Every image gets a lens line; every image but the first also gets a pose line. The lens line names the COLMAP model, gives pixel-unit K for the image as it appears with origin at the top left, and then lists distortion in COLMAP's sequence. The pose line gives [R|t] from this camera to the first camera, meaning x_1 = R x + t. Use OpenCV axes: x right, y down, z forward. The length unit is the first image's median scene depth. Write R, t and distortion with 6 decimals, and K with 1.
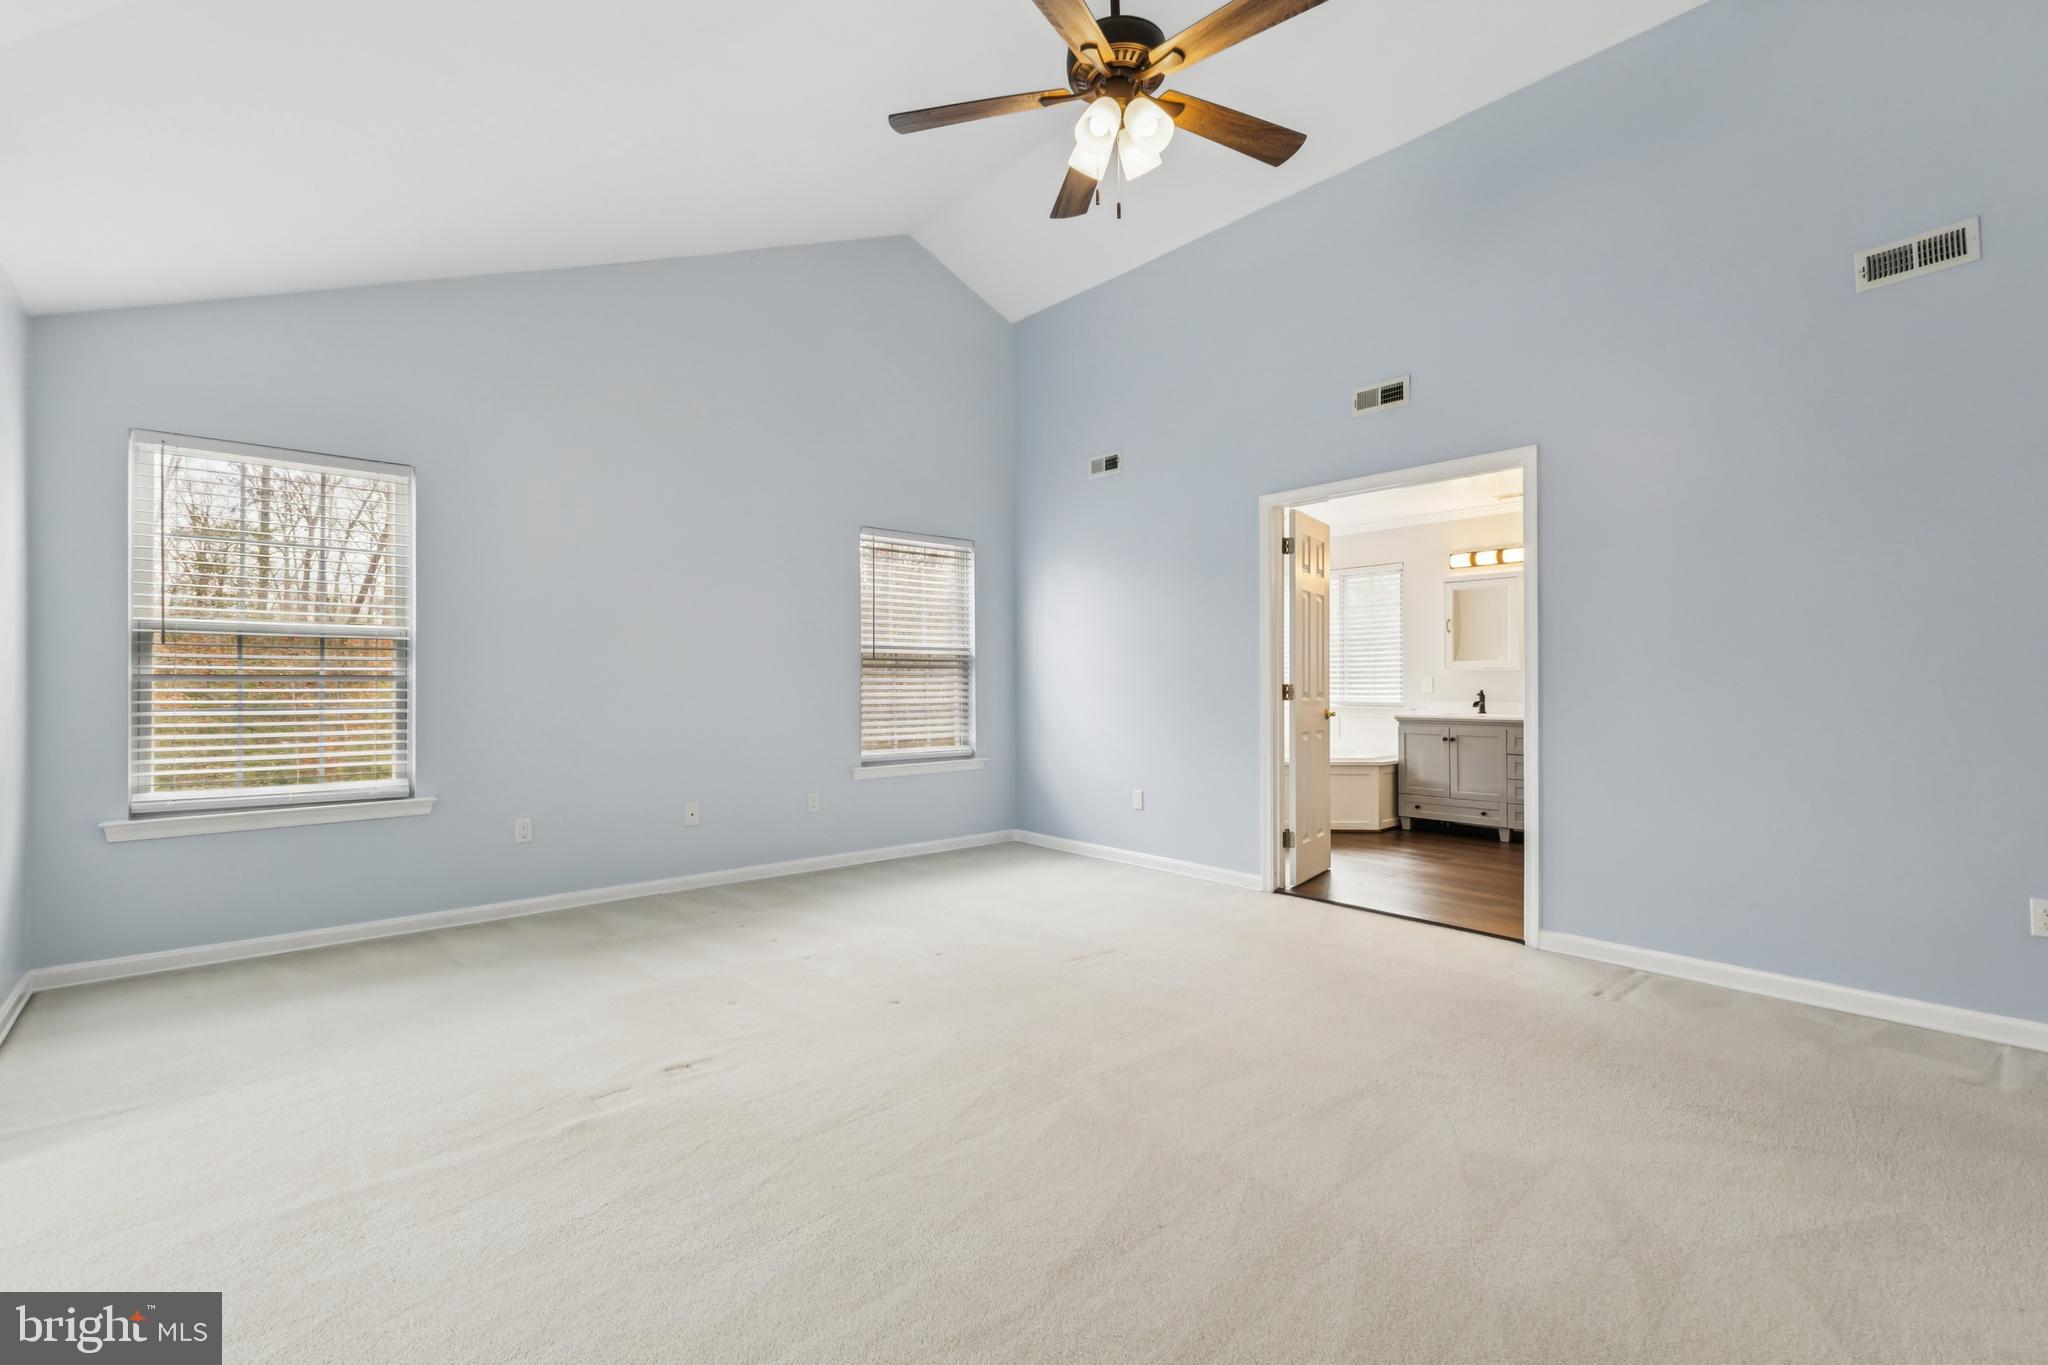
lens RADIAL K [[882.0, 0, 1022.6], [0, 882.0, 676.3], [0, 0, 1]] dist [0.002863, -0.000112]
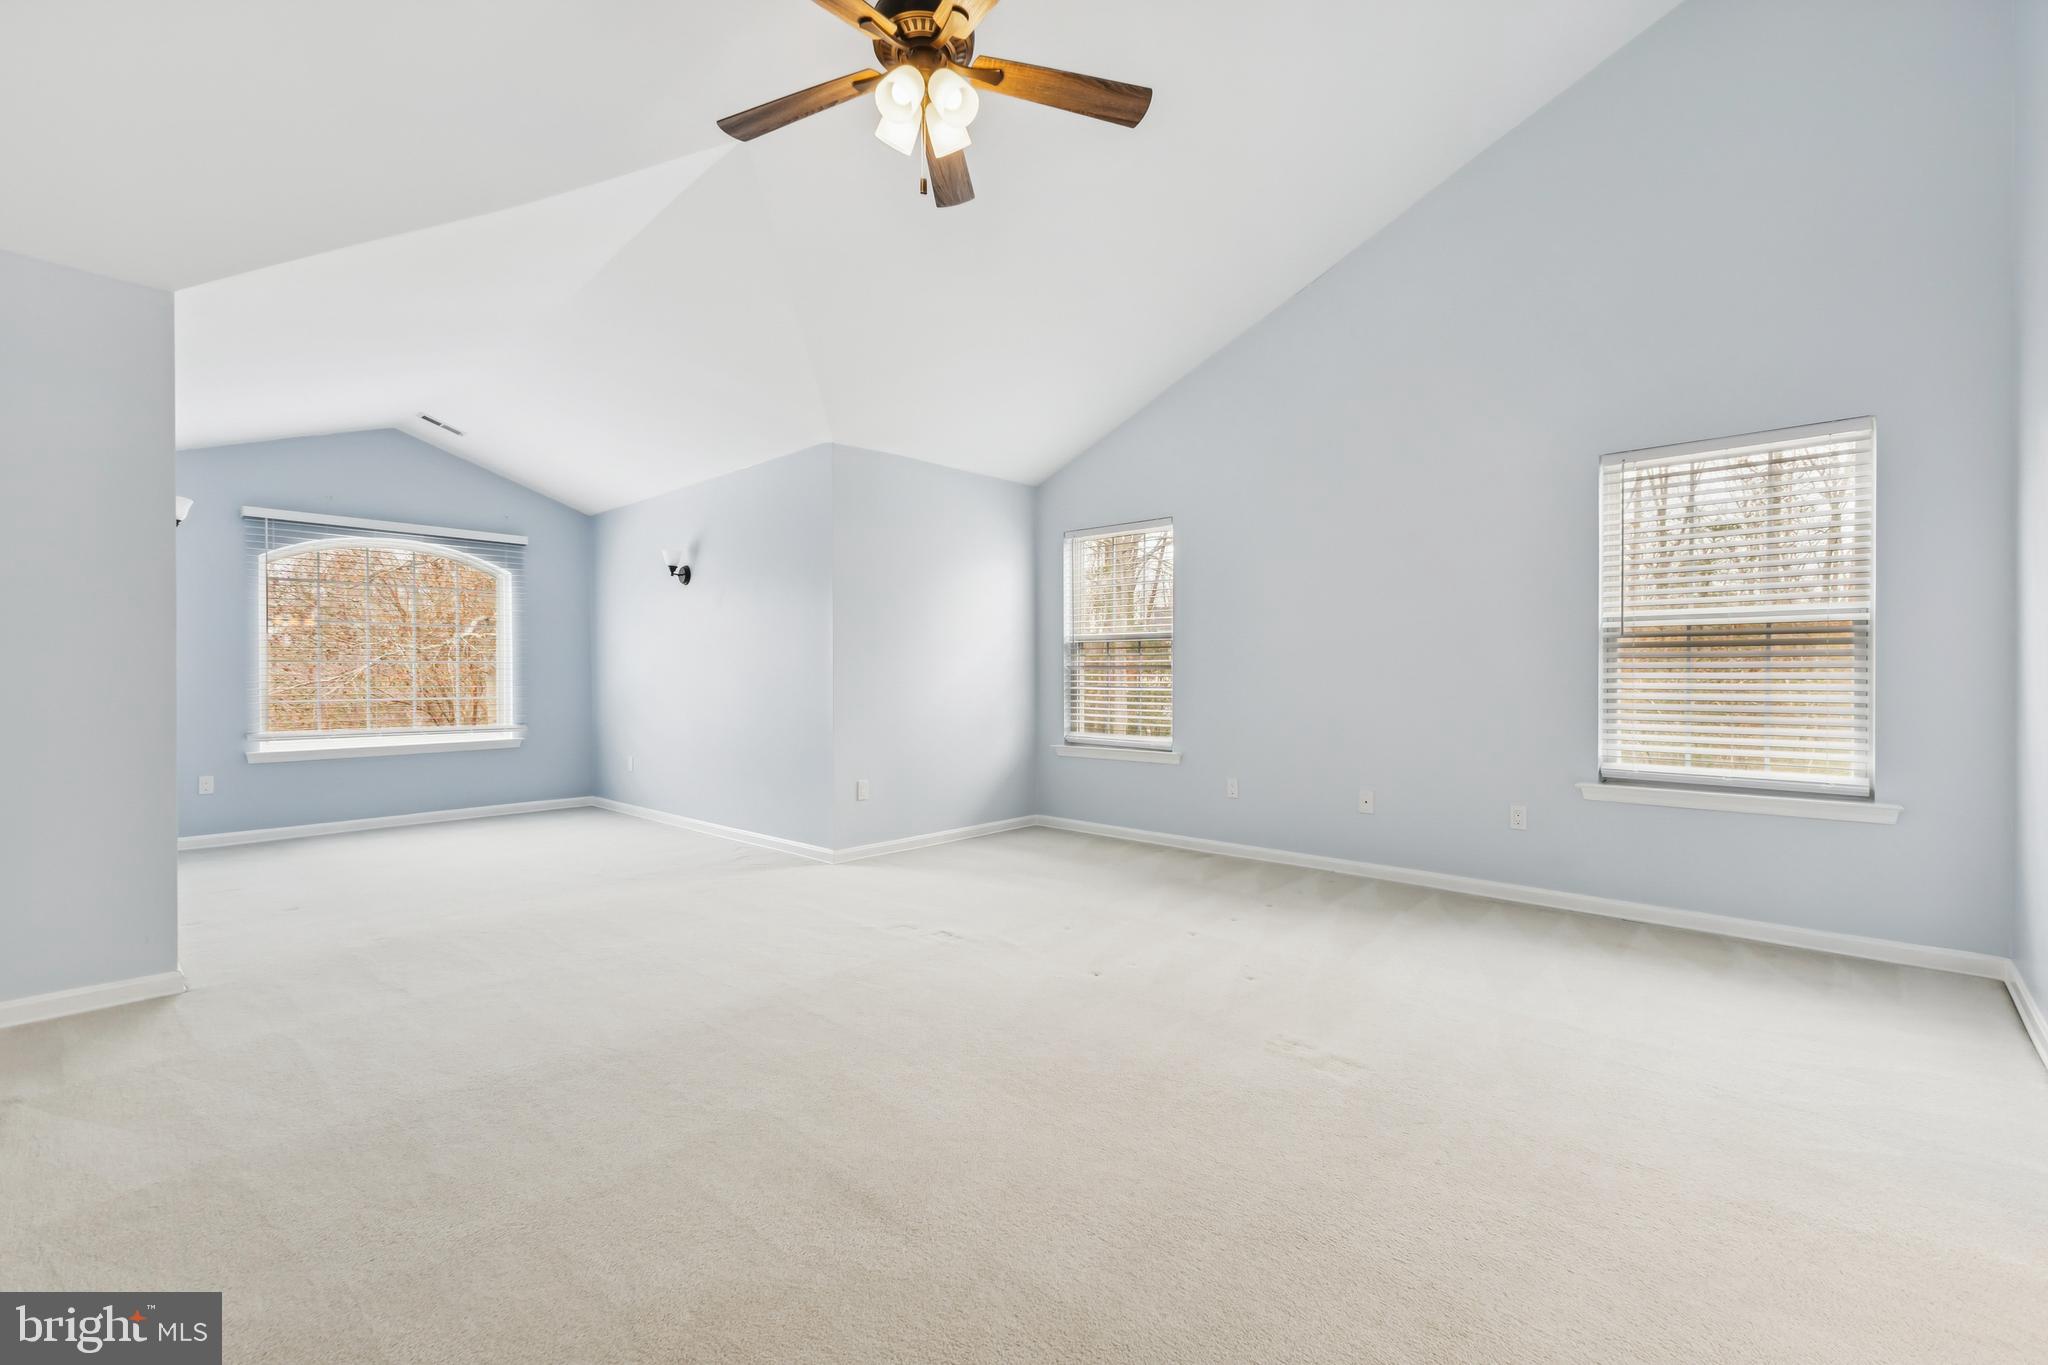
lens RADIAL K [[883.2, 0, 1029.1], [0, 883.2, 663.5], [0, 0, 1]] dist [0.032830, 0.000033]
pose [[0.127253, -0.007846, -0.991839, 0.449467], [0.010065, 0.999927, -0.006618, 0.002514], [0.991819, -0.009141, 0.127323, 0.392424]]
